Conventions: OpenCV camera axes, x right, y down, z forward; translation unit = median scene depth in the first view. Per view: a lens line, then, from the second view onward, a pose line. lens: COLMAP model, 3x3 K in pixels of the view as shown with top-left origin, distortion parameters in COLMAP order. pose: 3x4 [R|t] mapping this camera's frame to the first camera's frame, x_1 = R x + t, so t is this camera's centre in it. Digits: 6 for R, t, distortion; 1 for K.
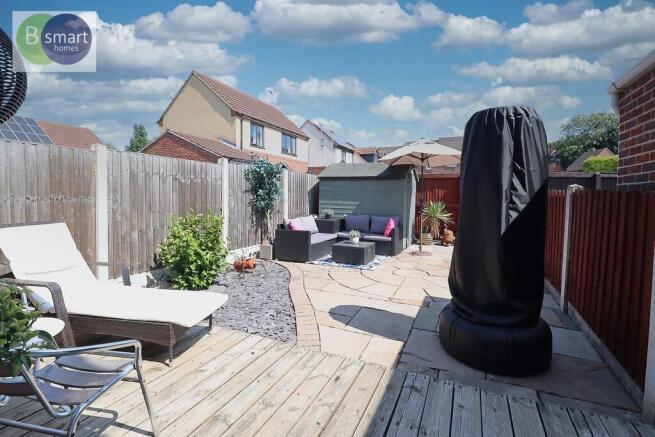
lens RADIAL K [[309.6, 0, 329.4], [0, 309.6, 213.1], [0, 0, 1]] dist [-0.017551, -0.000879]
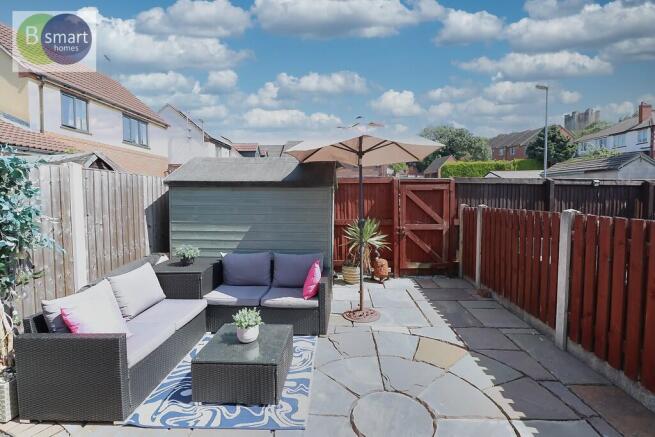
lens RADIAL K [[309.6, 0, 329.4], [0, 309.6, 213.1], [0, 0, 1]] dist [-0.017551, -0.000879]
pose [[0.926435, -0.031913, 0.375099, 0.021804], [0.032065, 0.999469, 0.005839, -0.056063], [-0.375086, 0.006618, 0.926966, 0.408124]]
